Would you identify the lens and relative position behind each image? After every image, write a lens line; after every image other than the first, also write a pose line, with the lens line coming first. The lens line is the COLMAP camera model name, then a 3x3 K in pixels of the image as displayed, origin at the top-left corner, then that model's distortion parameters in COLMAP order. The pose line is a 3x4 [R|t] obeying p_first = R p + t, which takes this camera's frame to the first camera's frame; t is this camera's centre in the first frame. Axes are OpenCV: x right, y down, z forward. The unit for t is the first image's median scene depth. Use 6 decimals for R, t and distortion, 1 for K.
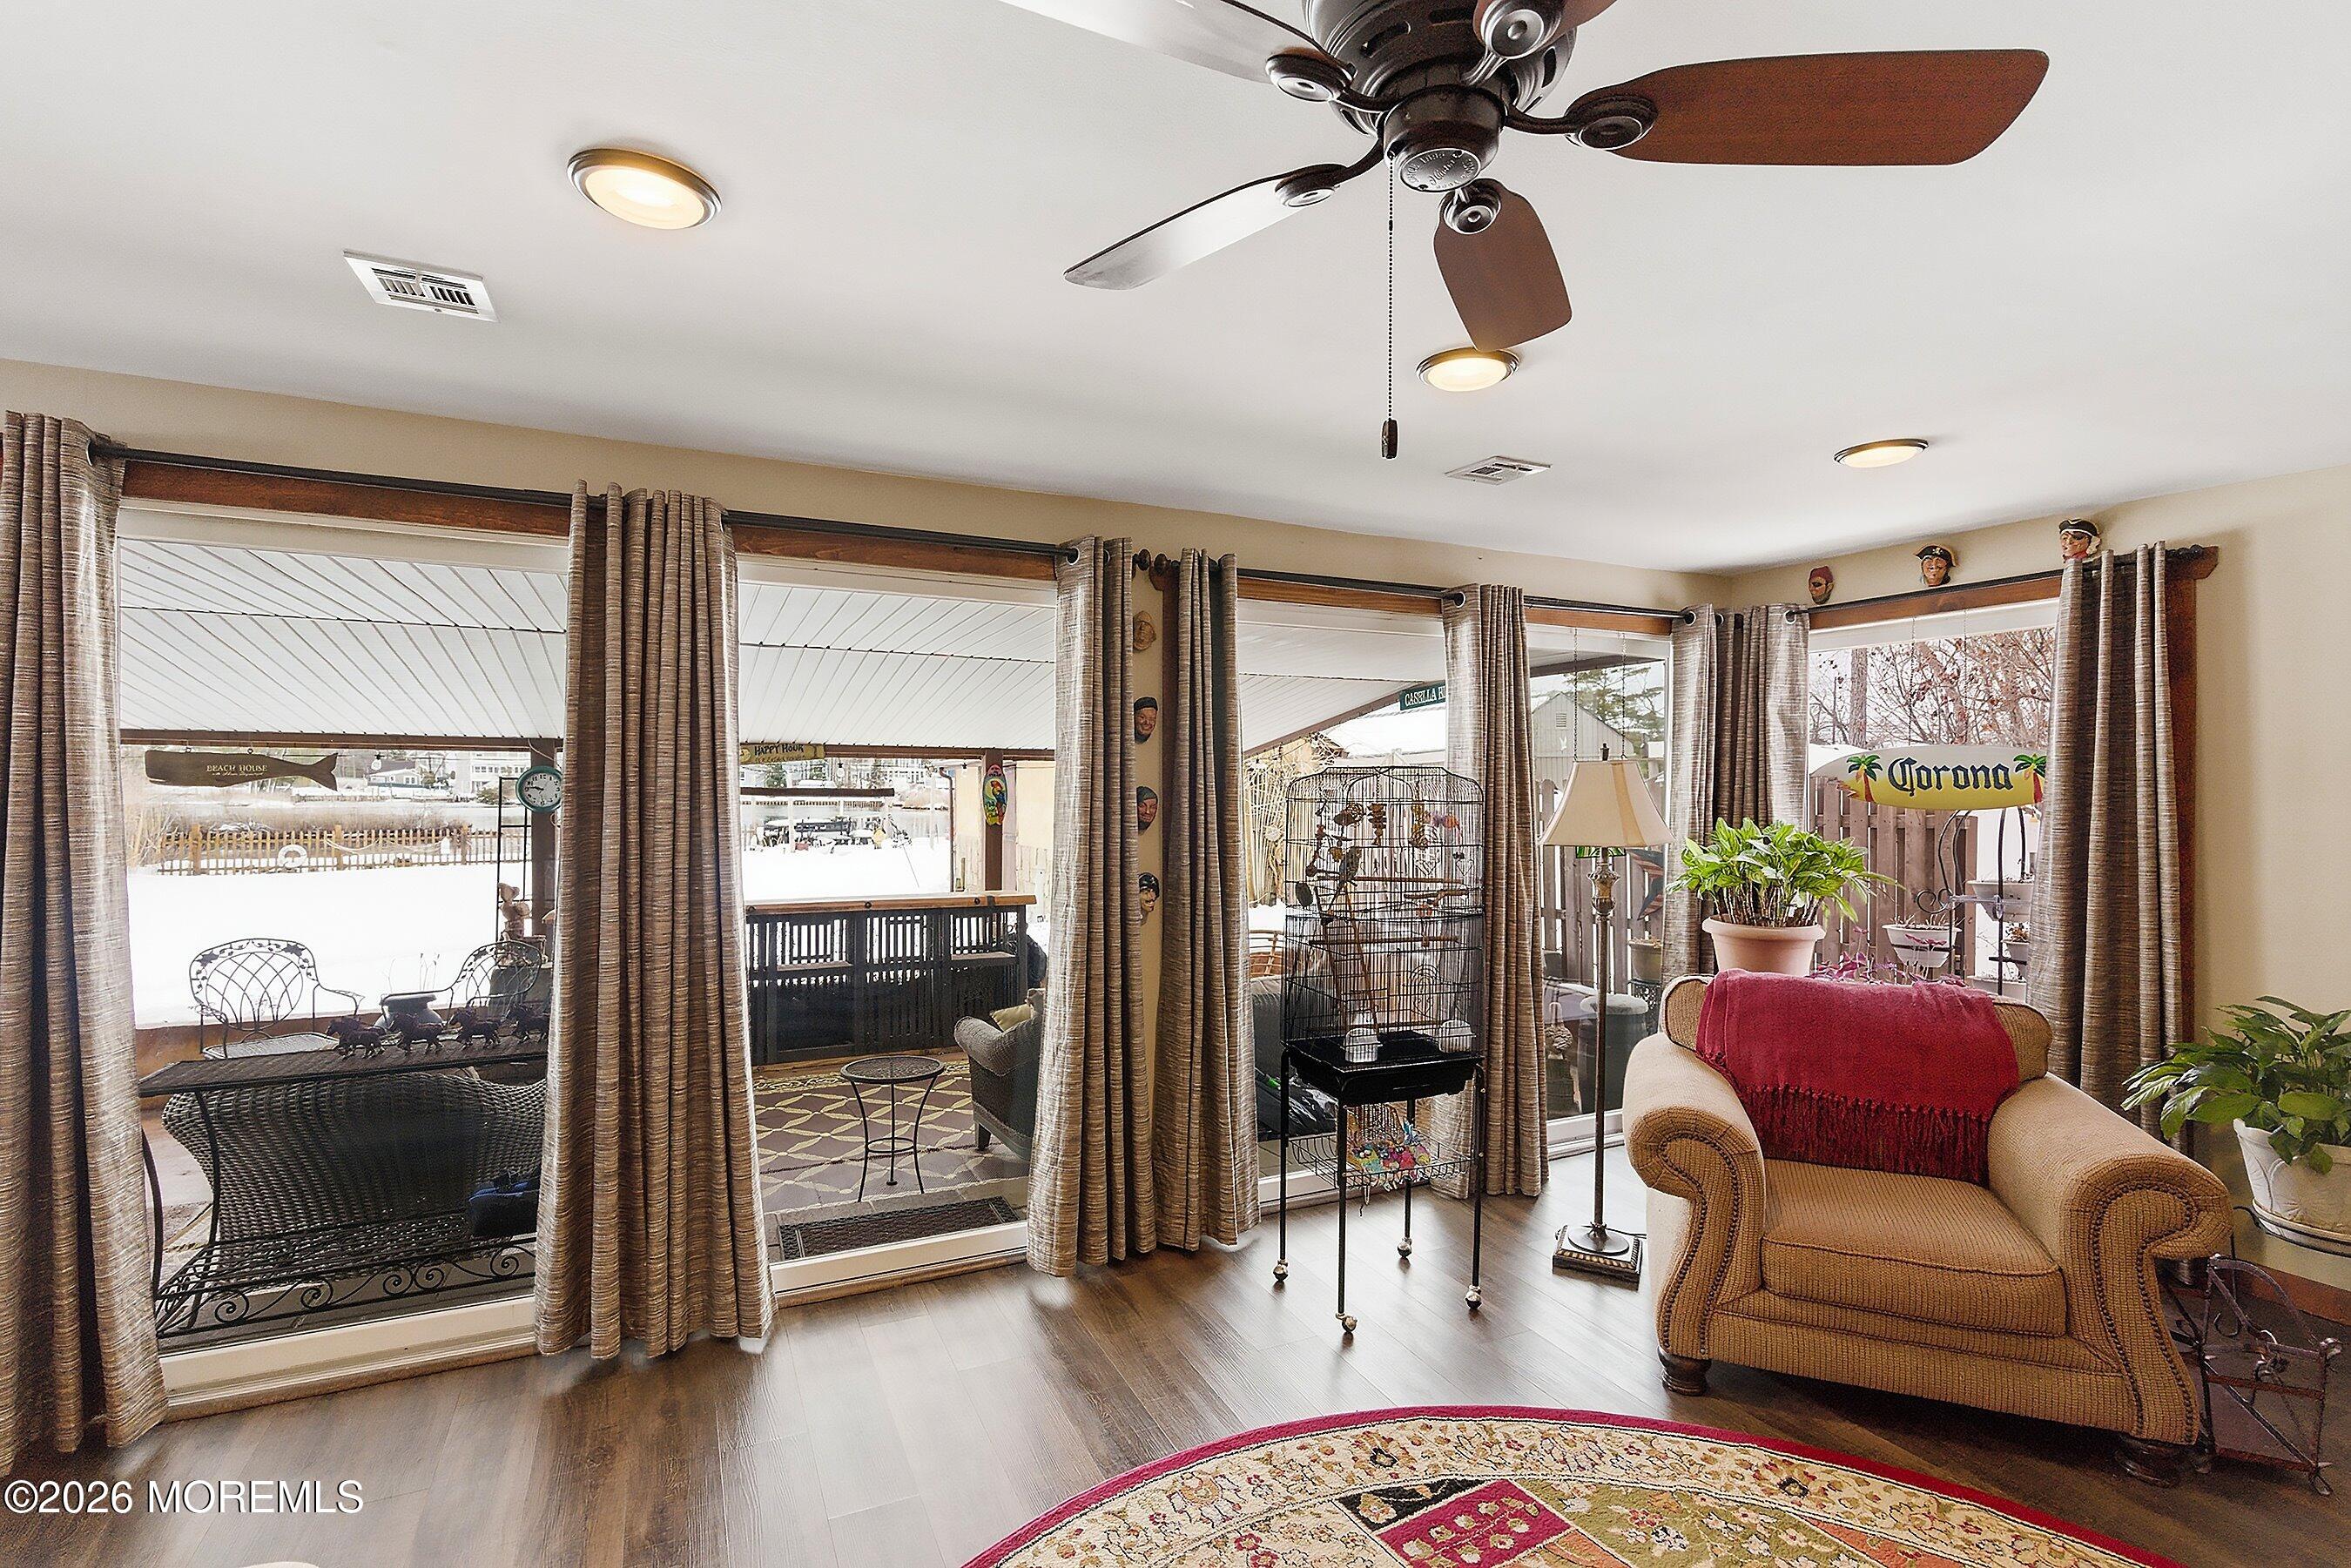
lens RADIAL K [[1081.3, 0, 1080.7], [0, 1081.3, 796.2], [0, 0, 1]] dist [0.003924, -0.002818]
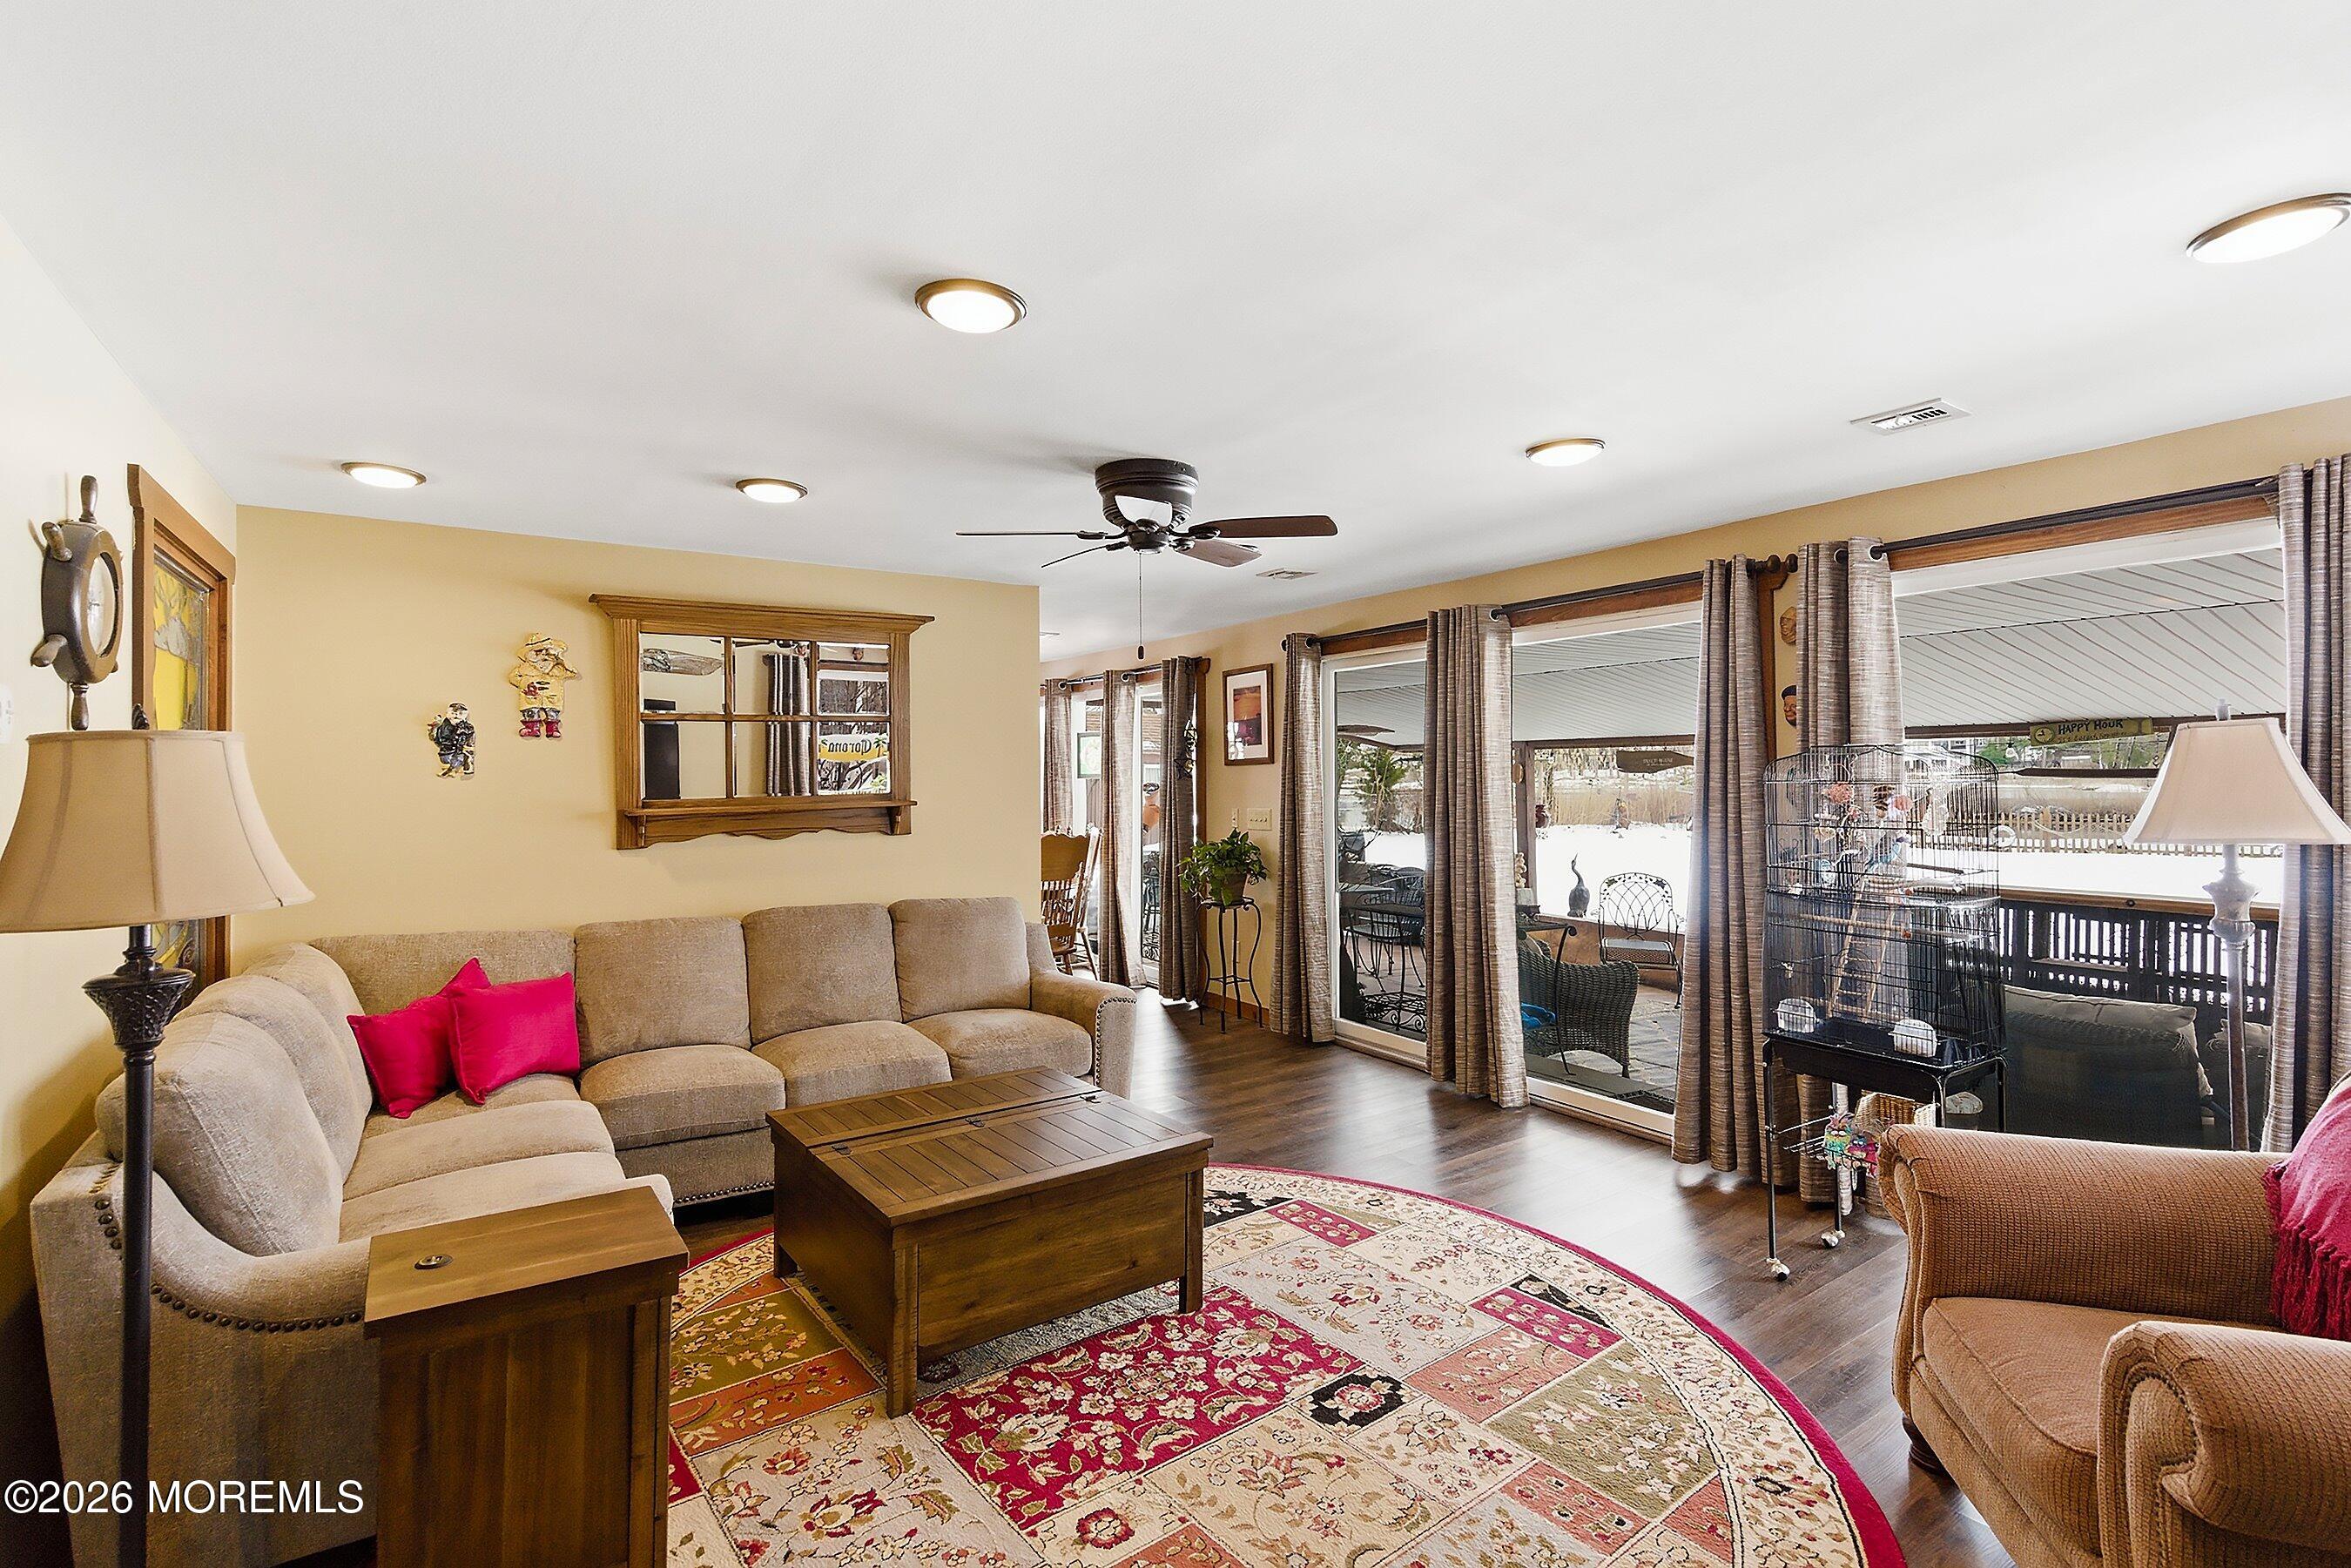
lens RADIAL K [[1081.3, 0, 1183.5], [0, 1081.3, 773.8], [0, 0, 1]] dist [0.003924, -0.002818]
pose [[0.153426, -0.008544, -0.988123, 0.710514], [0.002188, 0.999963, -0.008306, 0.003460], [0.988158, -0.000888, 0.153439, 0.152651]]
